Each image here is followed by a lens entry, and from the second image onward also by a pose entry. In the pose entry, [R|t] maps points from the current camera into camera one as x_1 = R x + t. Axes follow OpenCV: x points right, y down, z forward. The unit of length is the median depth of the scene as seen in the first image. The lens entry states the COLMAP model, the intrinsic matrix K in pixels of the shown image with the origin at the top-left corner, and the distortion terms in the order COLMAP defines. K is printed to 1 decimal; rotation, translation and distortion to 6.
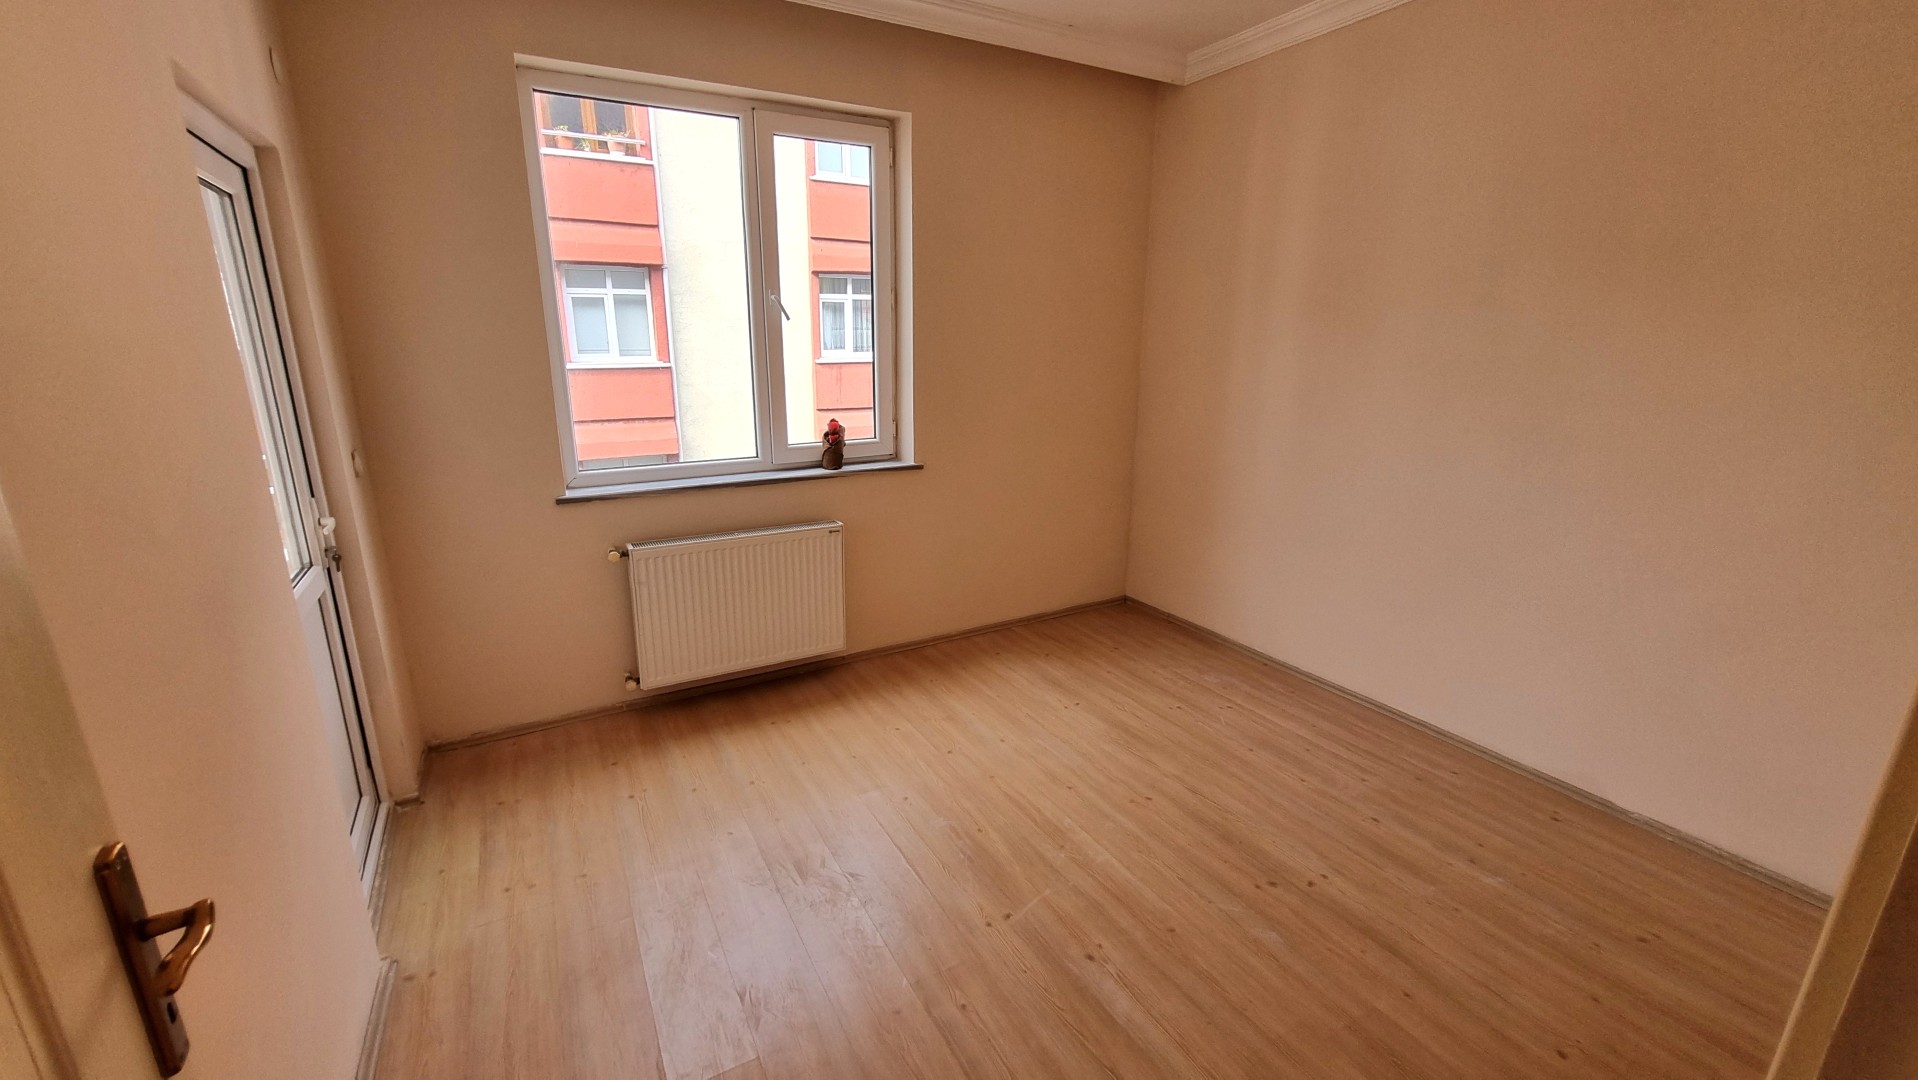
lens RADIAL K [[749.1, 0, 956.7], [0, 749.1, 537.7], [0, 0, 1]] dist [-0.006196, 0.000256]
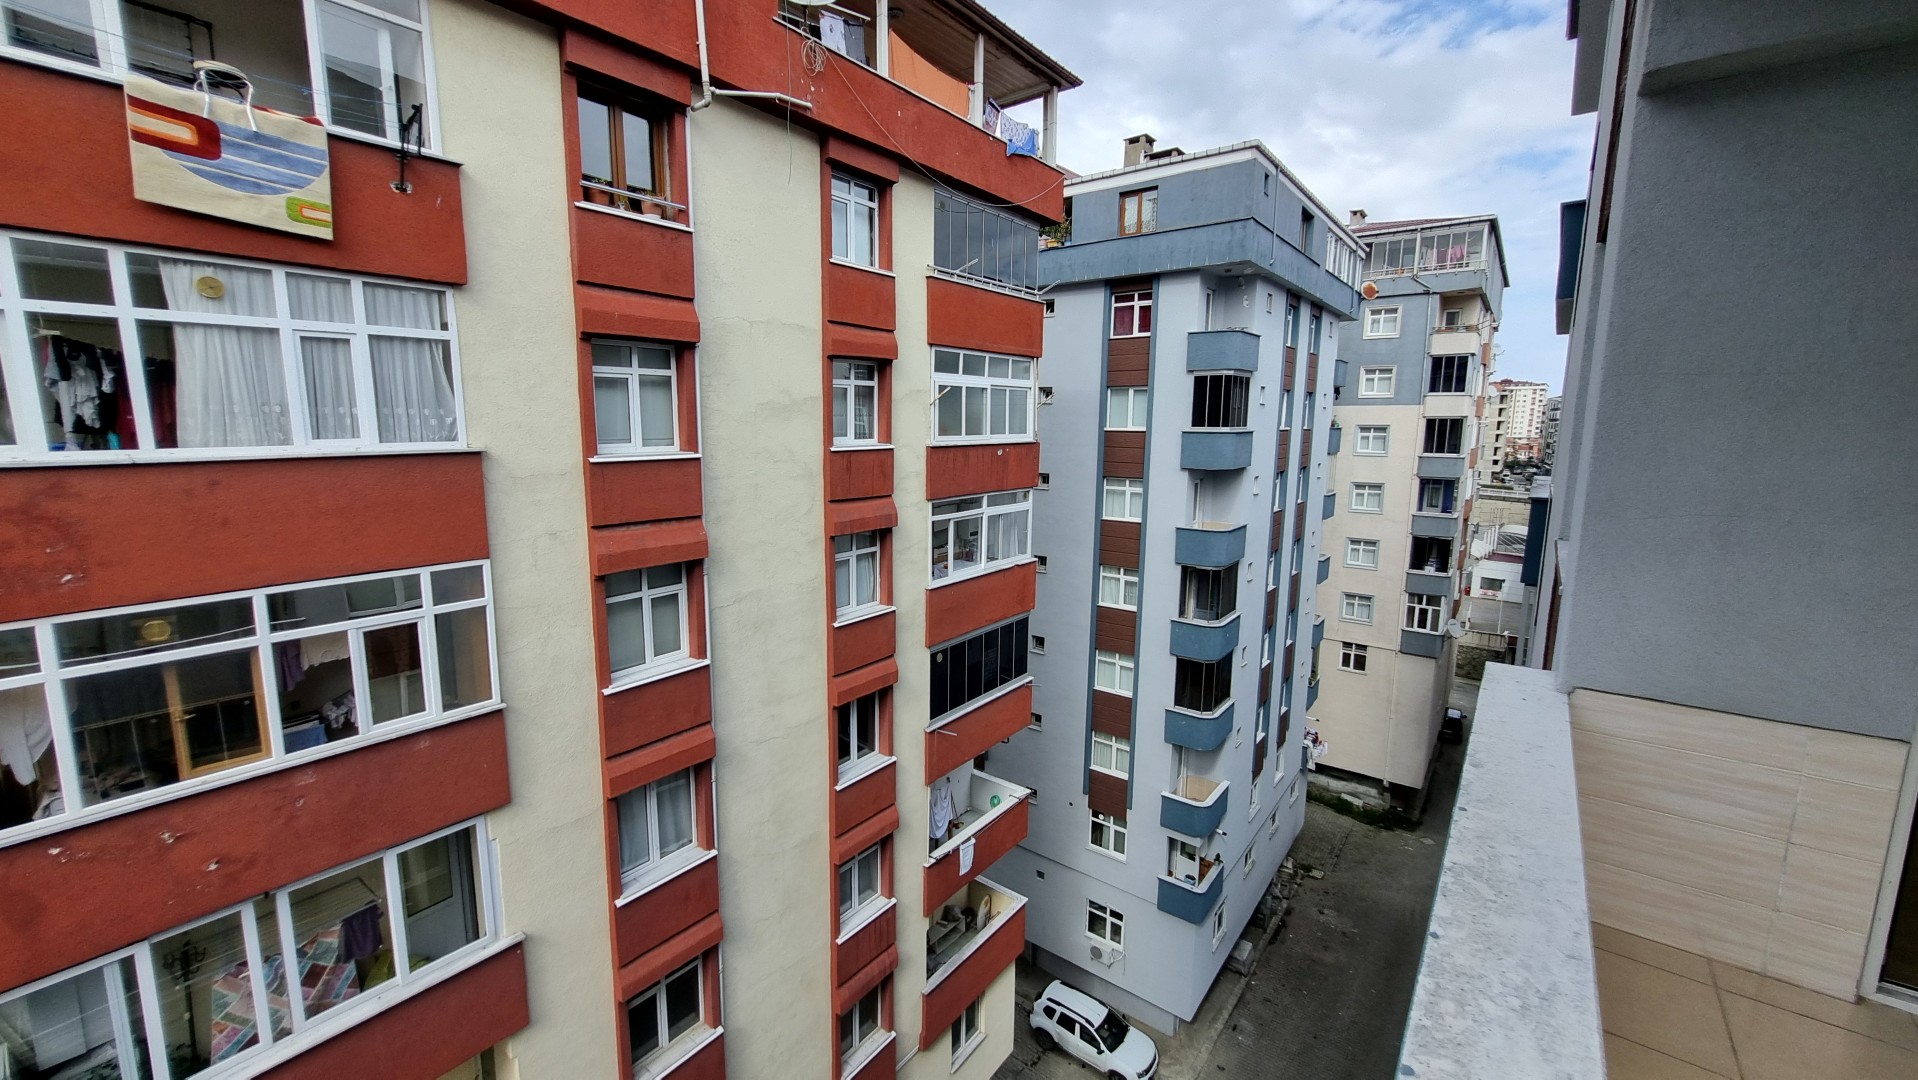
lens RADIAL K [[749.1, 0, 946.1], [0, 749.1, 534.6], [0, 0, 1]] dist [-0.006196, 0.000256]
pose [[0.924647, -0.049971, 0.377533, -0.452856], [0.087597, 0.992680, -0.083147, -0.045356], [-0.370614, 0.109953, 0.922256, 0.113783]]
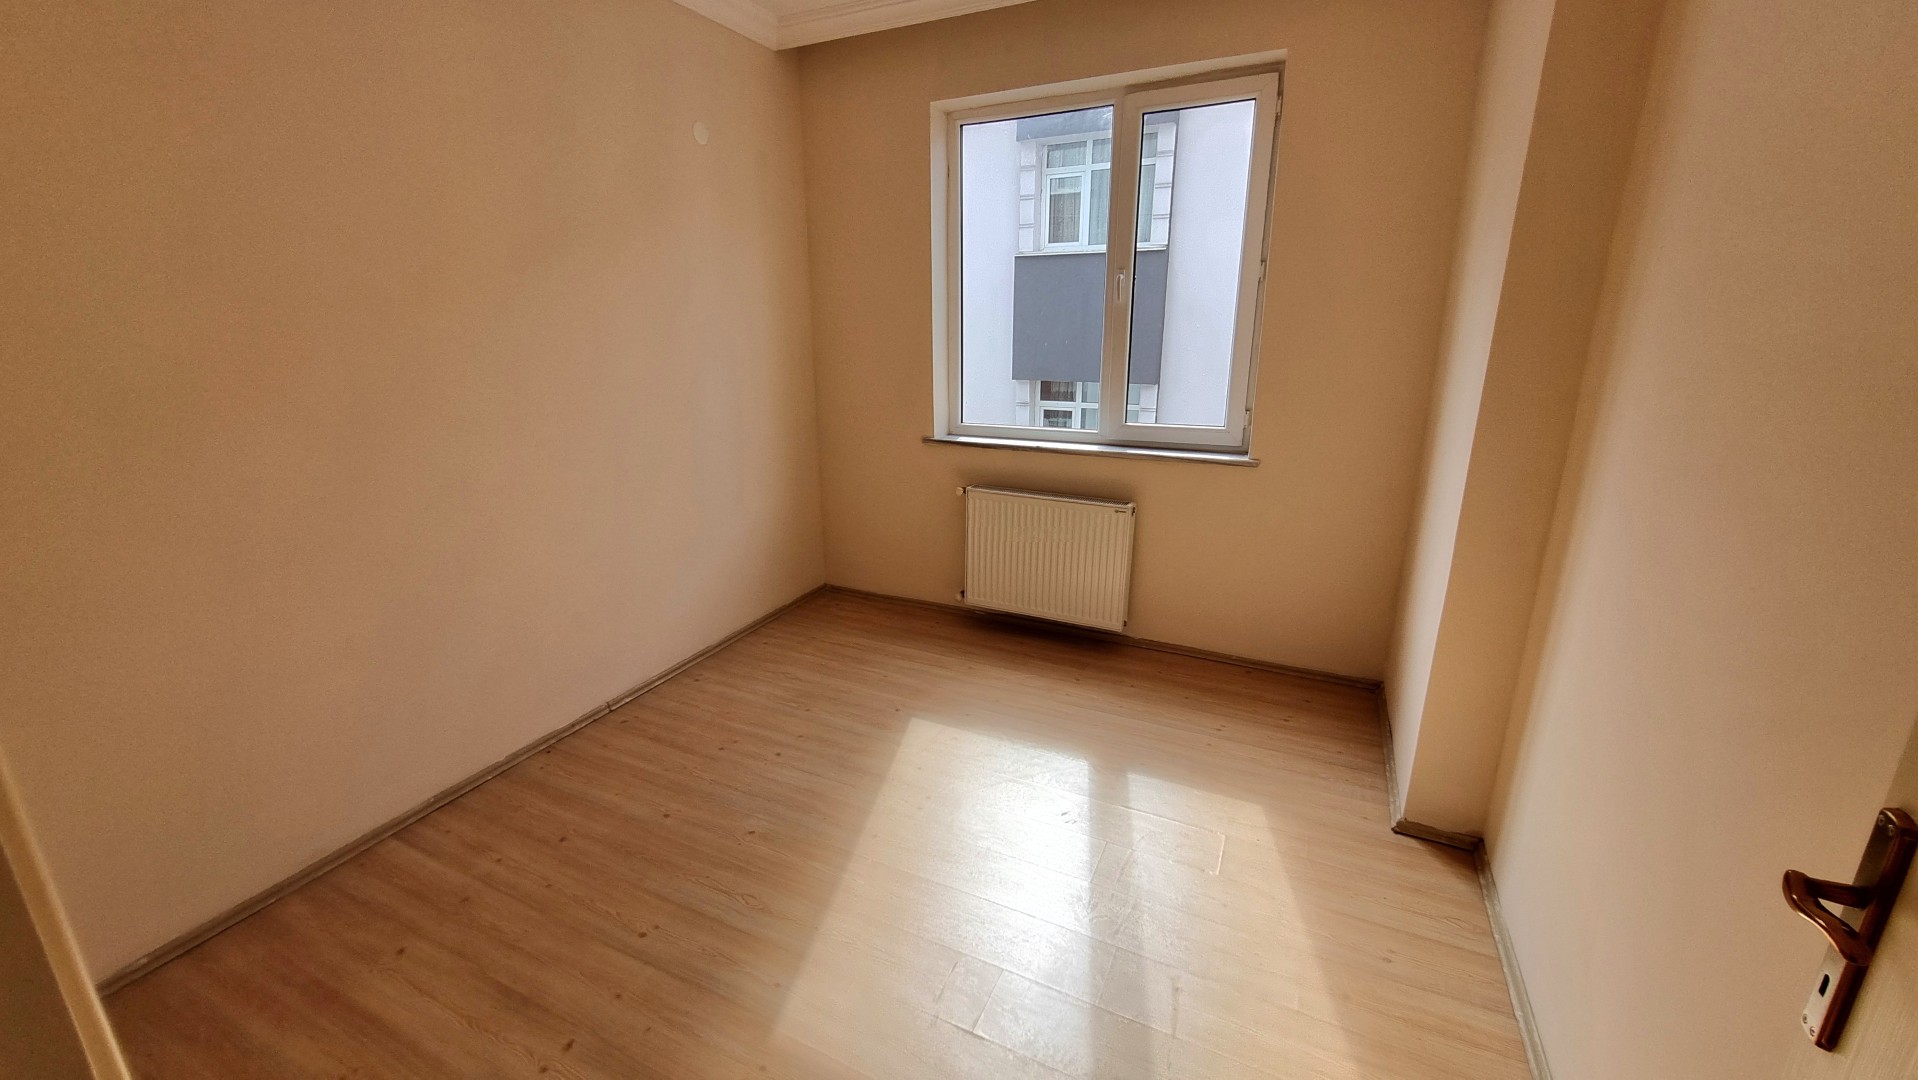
lens RADIAL K [[749.1, 0, 954.2], [0, 749.1, 535.7], [0, 0, 1]] dist [-0.006196, 0.000256]
pose [[0.552246, 0.227639, -0.802000, 0.575484], [-0.210425, 0.968912, 0.130119, -0.065090], [0.806688, 0.096903, 0.582979, 0.267060]]
